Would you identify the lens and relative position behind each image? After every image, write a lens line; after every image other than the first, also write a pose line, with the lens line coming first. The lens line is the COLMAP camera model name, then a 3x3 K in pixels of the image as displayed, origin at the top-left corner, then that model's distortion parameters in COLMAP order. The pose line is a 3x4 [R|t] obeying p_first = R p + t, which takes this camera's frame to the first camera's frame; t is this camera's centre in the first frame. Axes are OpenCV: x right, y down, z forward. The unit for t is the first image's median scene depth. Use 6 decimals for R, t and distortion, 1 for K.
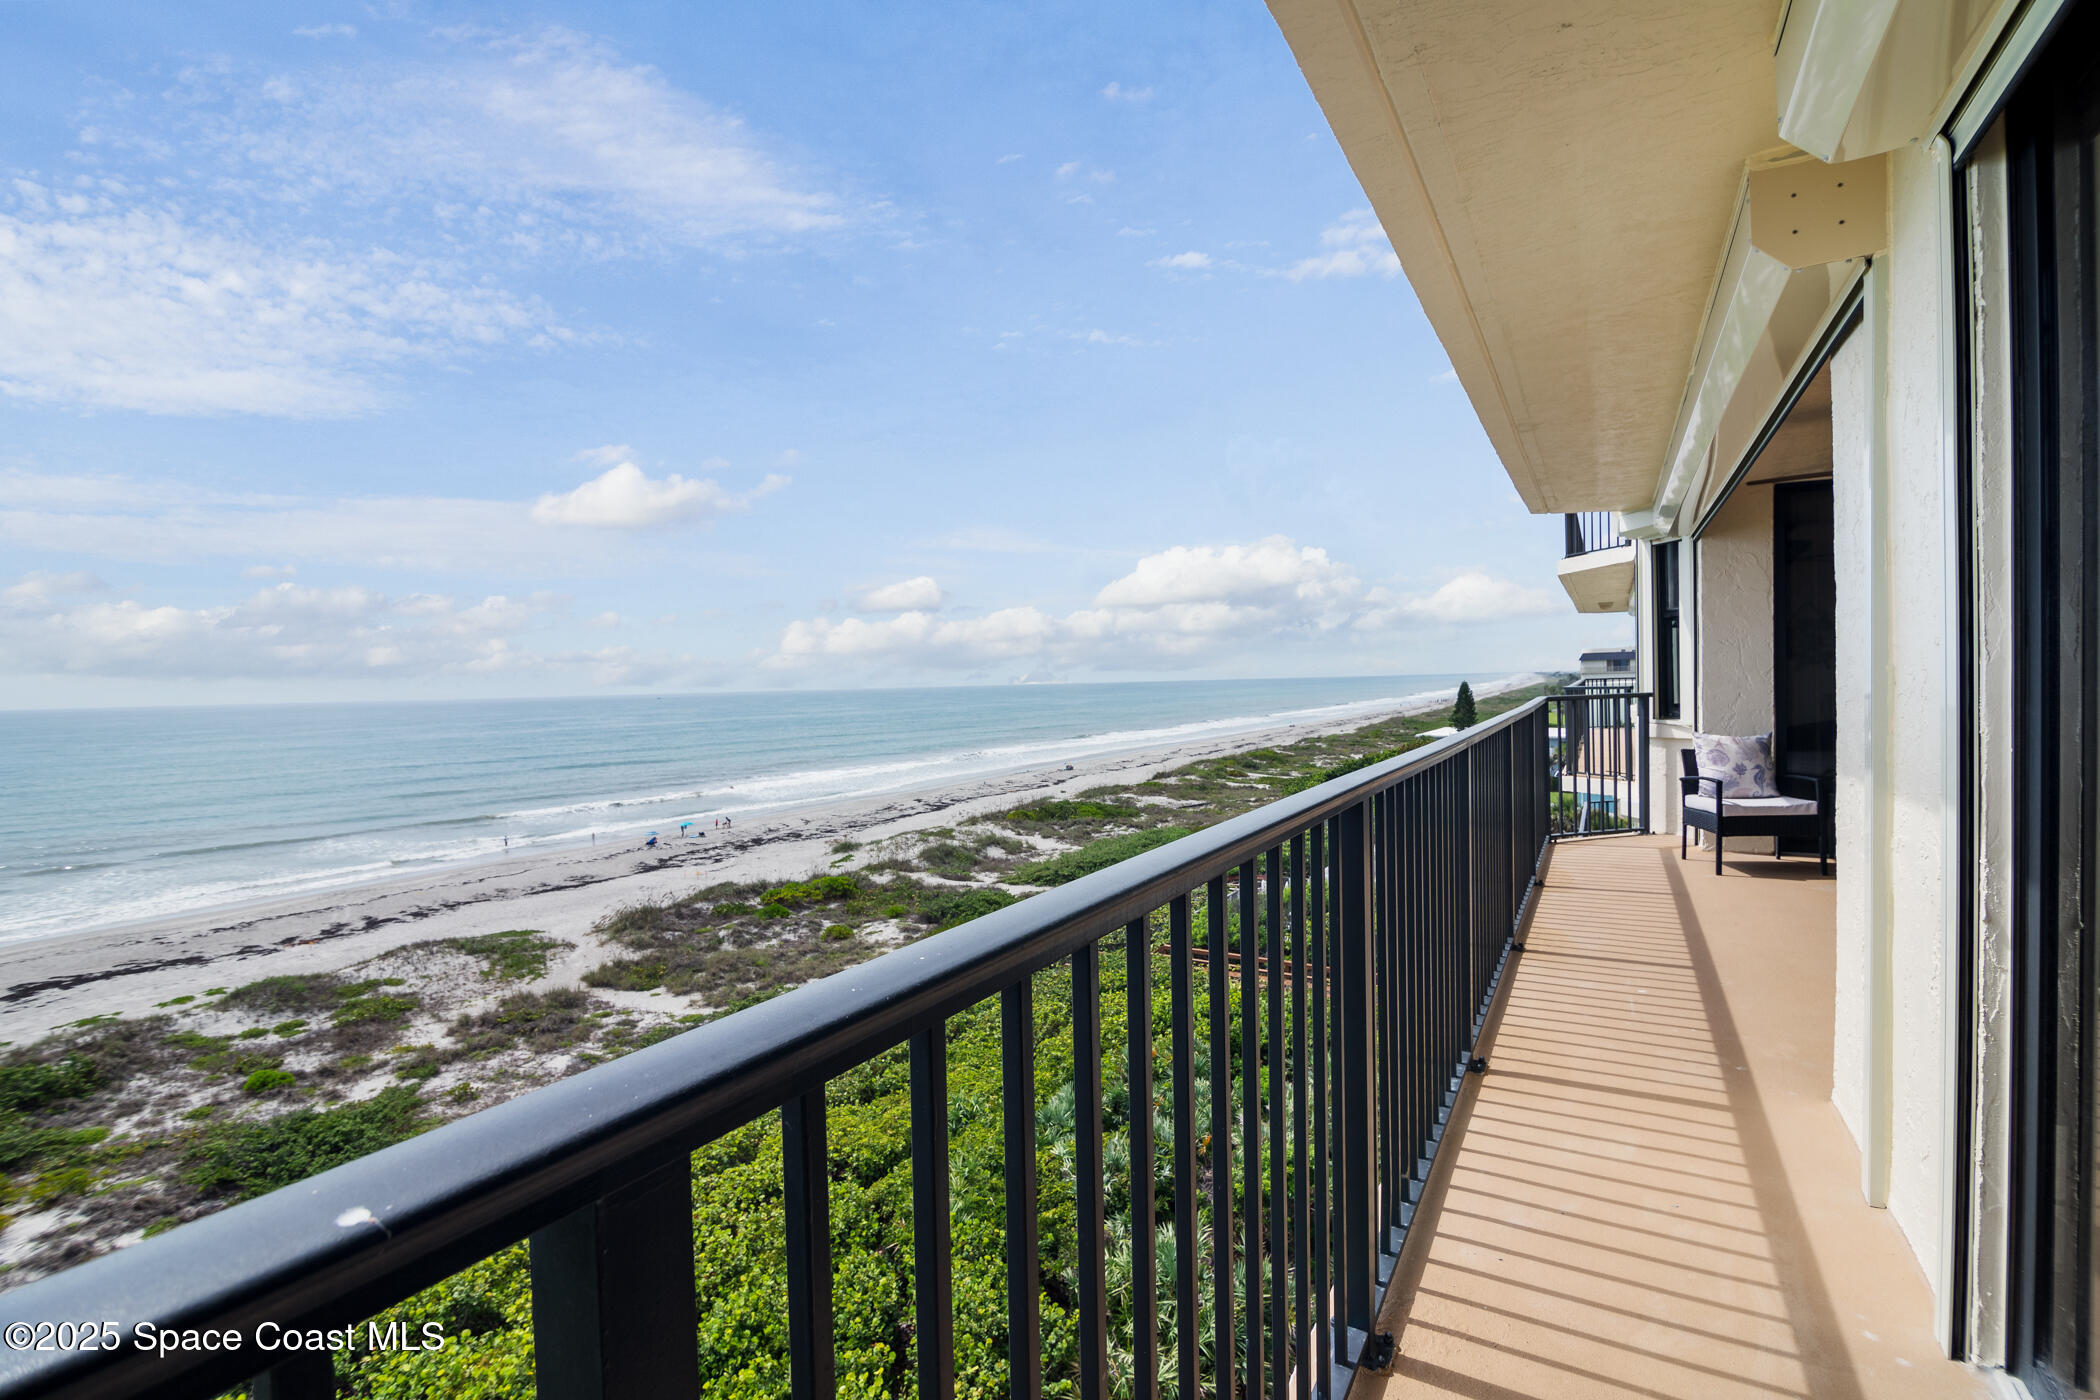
lens RADIAL K [[959.3, 0, 1066.3], [0, 959.3, 699.2], [0, 0, 1]] dist [-0.021984, -0.000115]
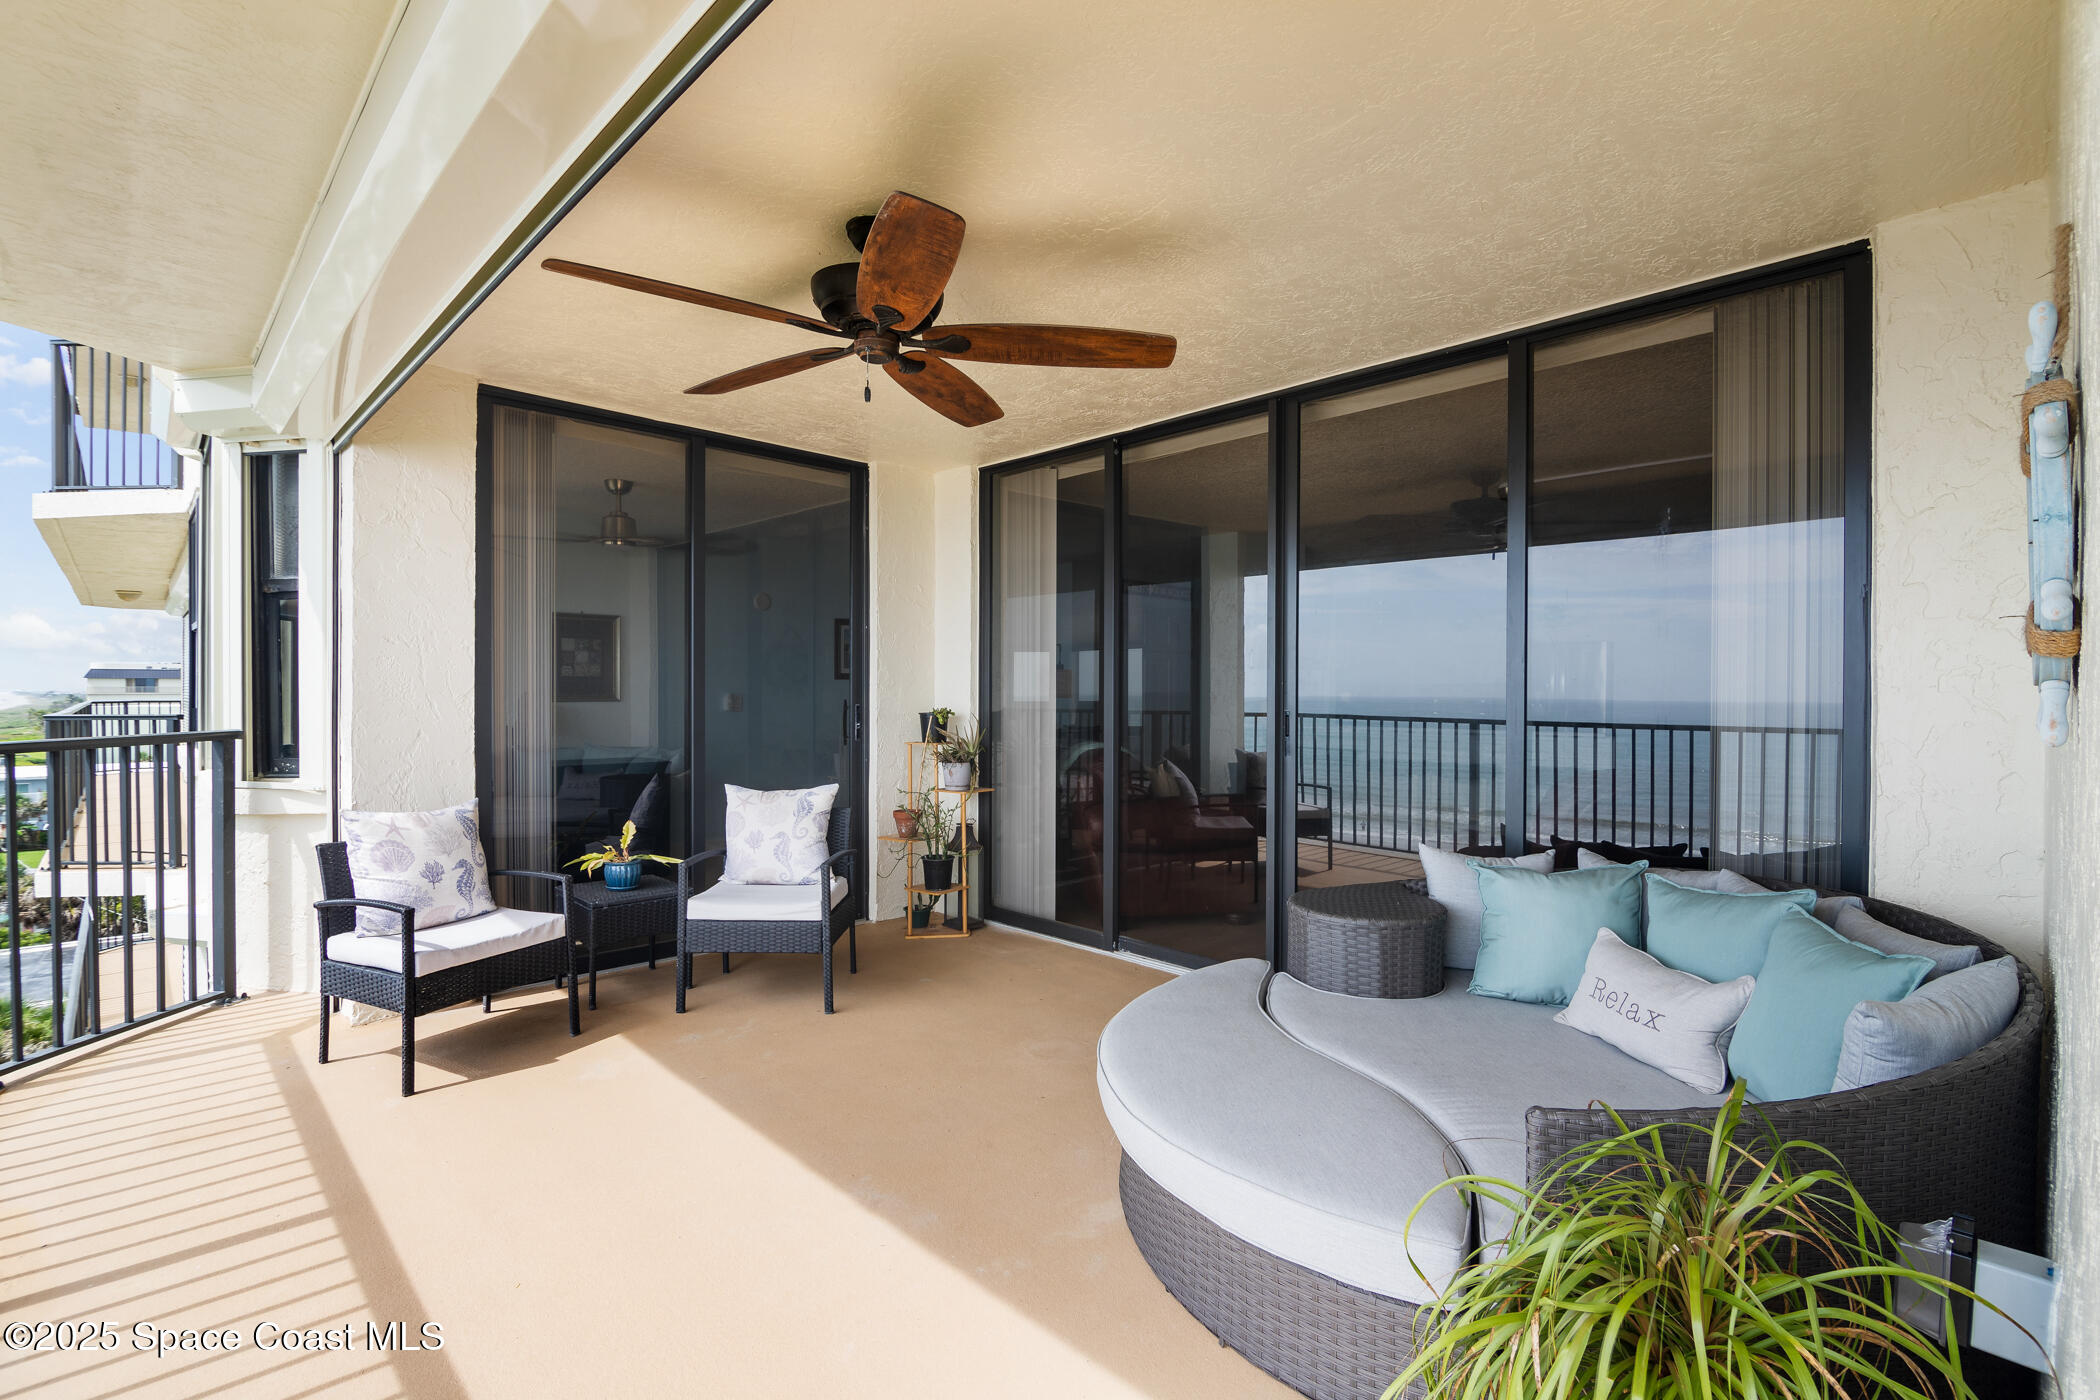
lens RADIAL K [[959.3, 0, 1066.3], [0, 959.3, 699.2], [0, 0, 1]] dist [-0.021984, -0.000115]
pose [[0.264665, 0.012952, 0.964253, 0.252088], [0.011852, 0.999791, -0.016683, -0.011517], [-0.964268, 0.015844, 0.264456, 0.455457]]
